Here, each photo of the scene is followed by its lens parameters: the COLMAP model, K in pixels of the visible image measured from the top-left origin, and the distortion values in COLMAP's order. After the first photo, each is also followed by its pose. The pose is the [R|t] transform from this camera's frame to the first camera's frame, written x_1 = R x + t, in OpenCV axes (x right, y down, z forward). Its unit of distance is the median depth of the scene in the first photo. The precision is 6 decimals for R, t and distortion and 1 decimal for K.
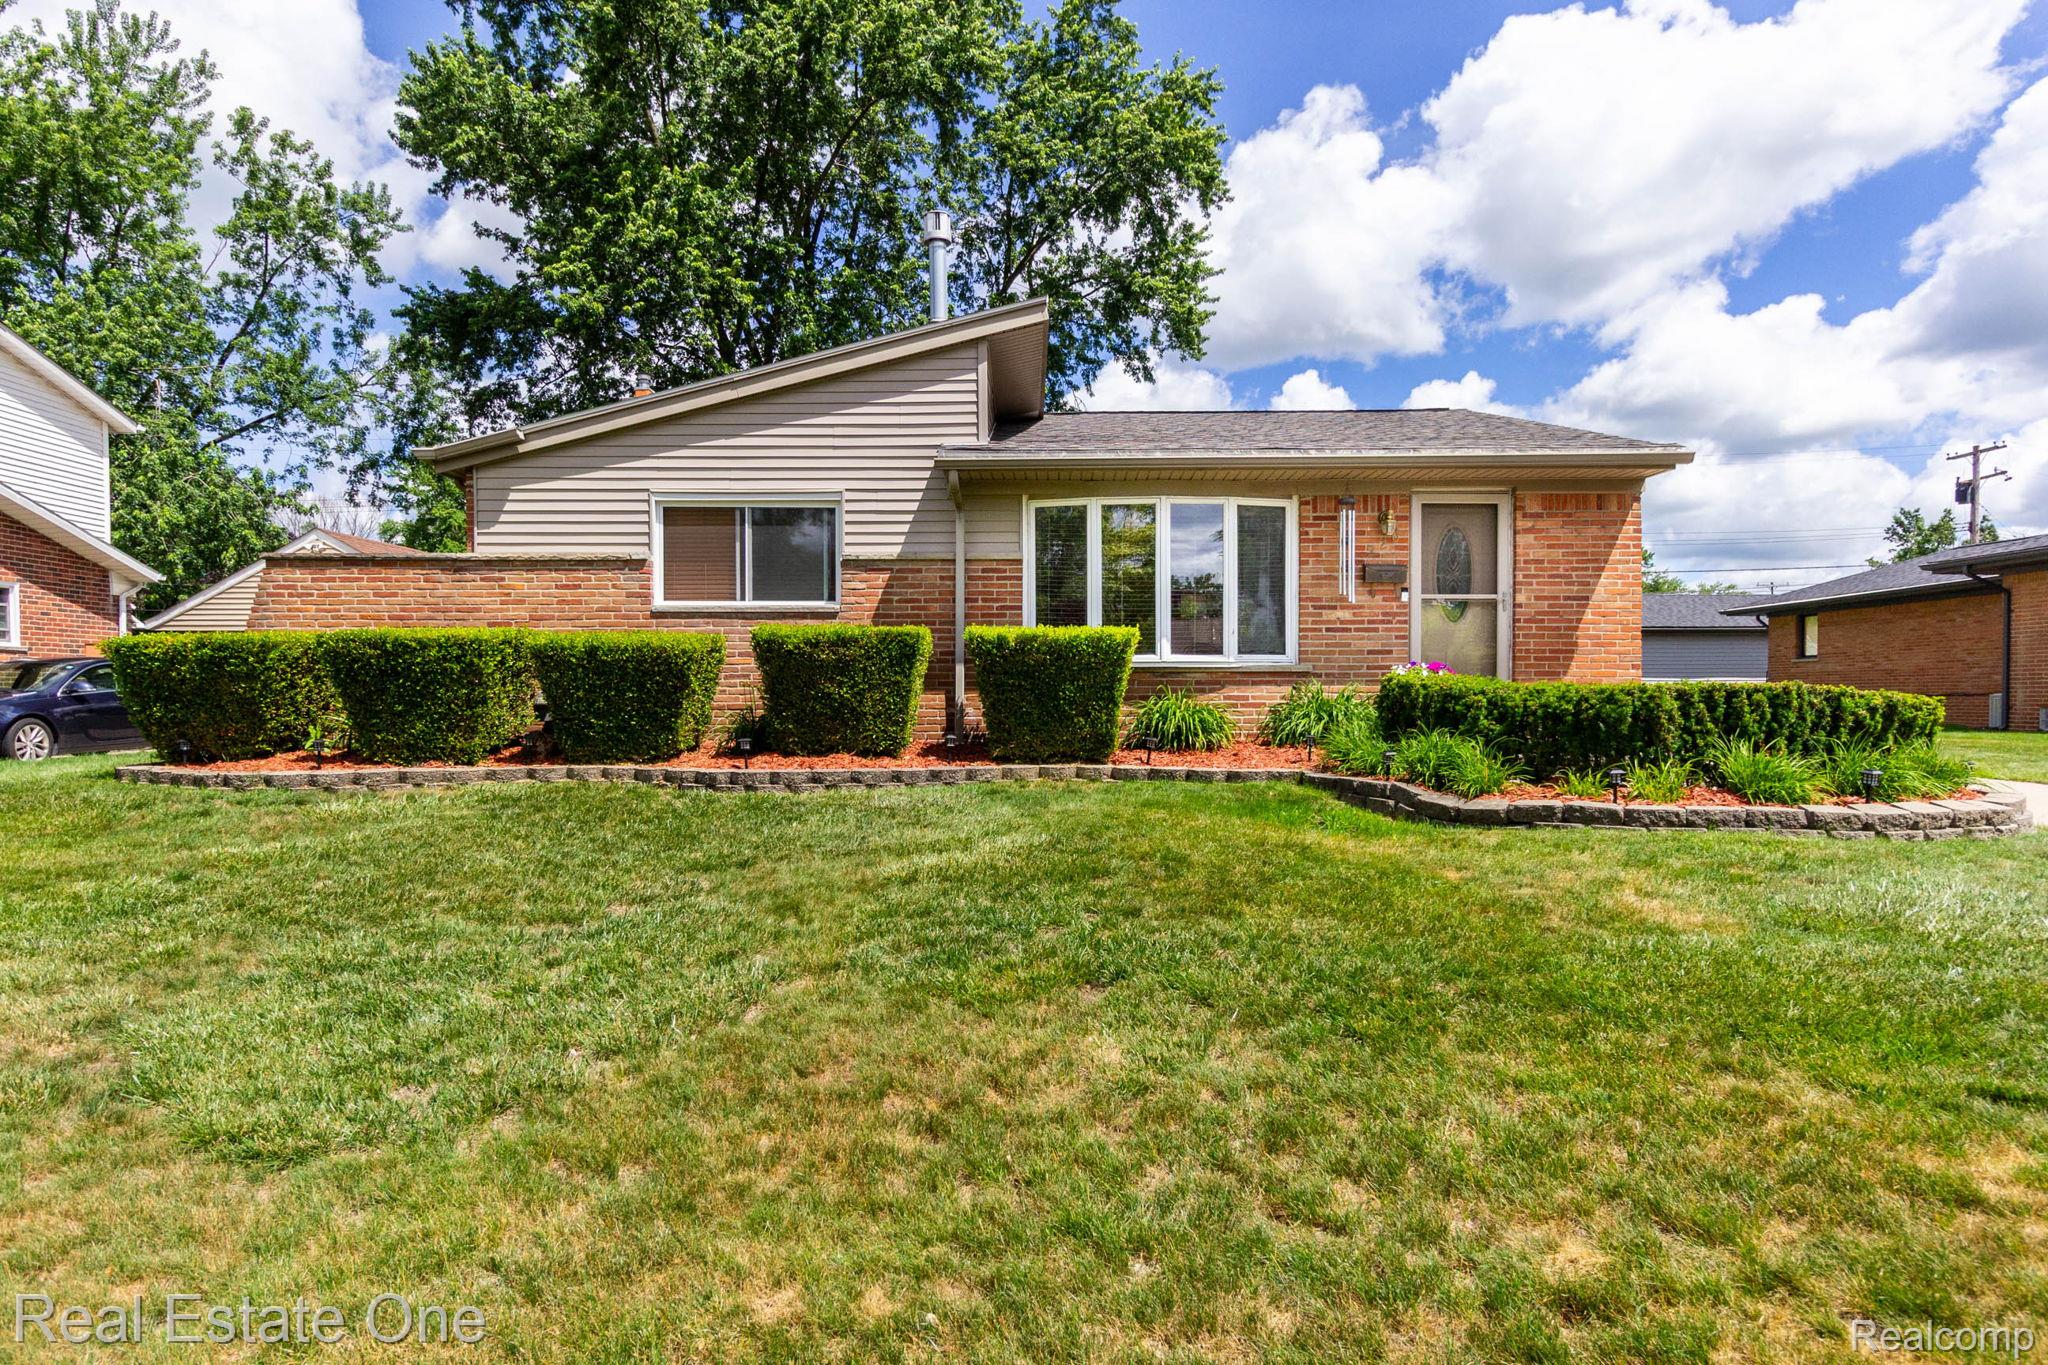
lens RADIAL K [[1080.0, 0, 1024.0], [0, 1080.0, 682.5], [0, 0, 1]] dist [0.001472, 0.000241]
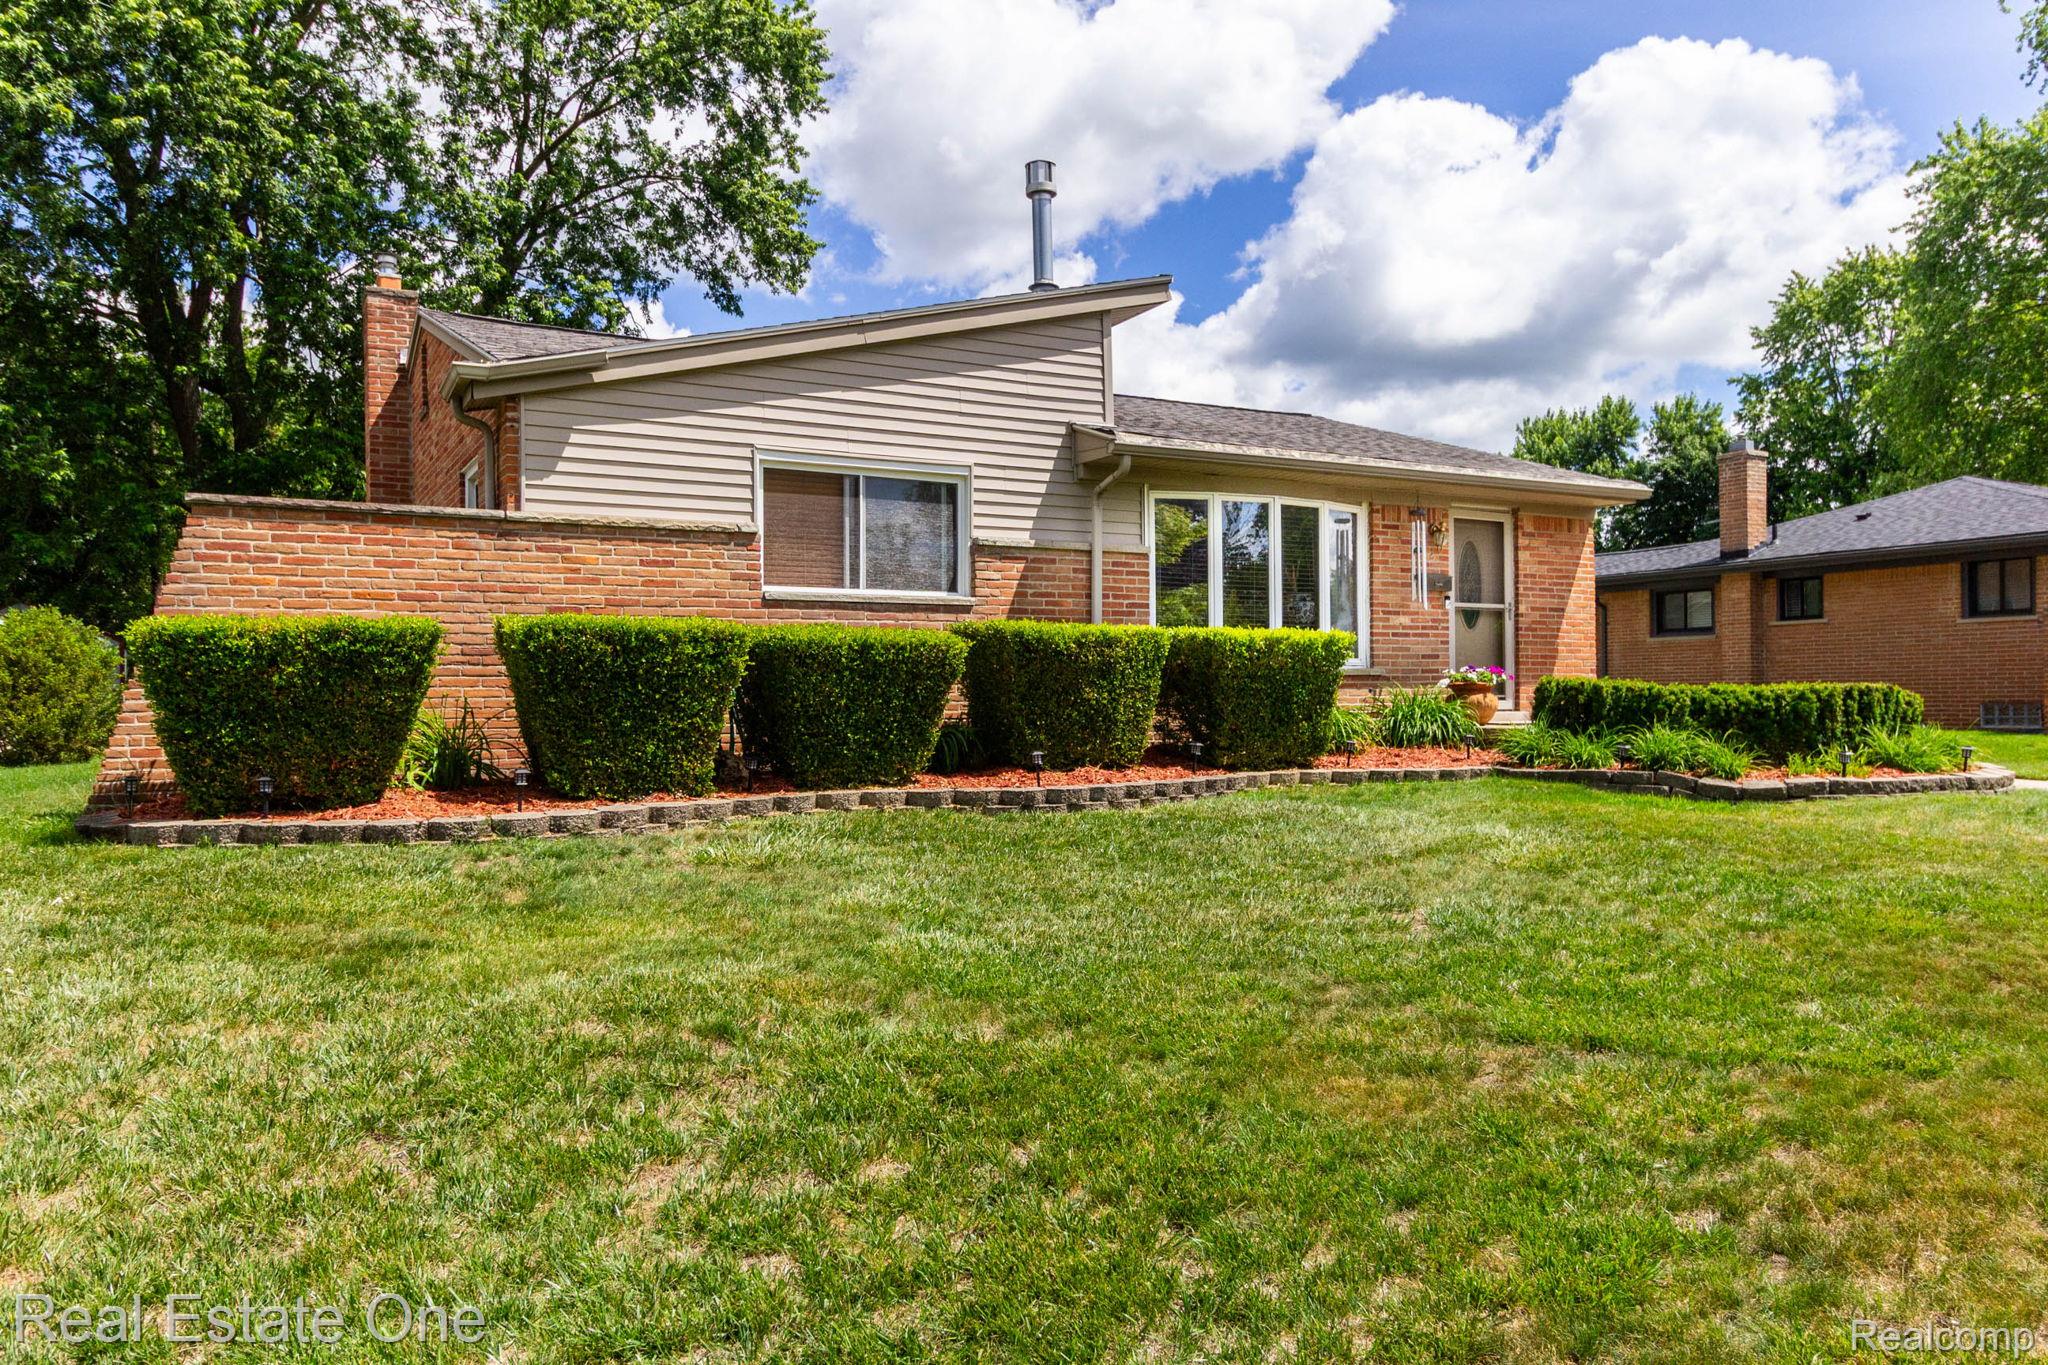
lens RADIAL K [[1388.7, 0, 1024.0], [0, 1388.7, 606.6], [0, 0, 1]] dist [0.007565, -0.001998]
pose [[0.870938, 0.024950, 0.490759, -0.675437], [0.005058, 0.998202, -0.059724, 0.001683], [-0.491367, 0.054498, 0.869246, 0.022196]]
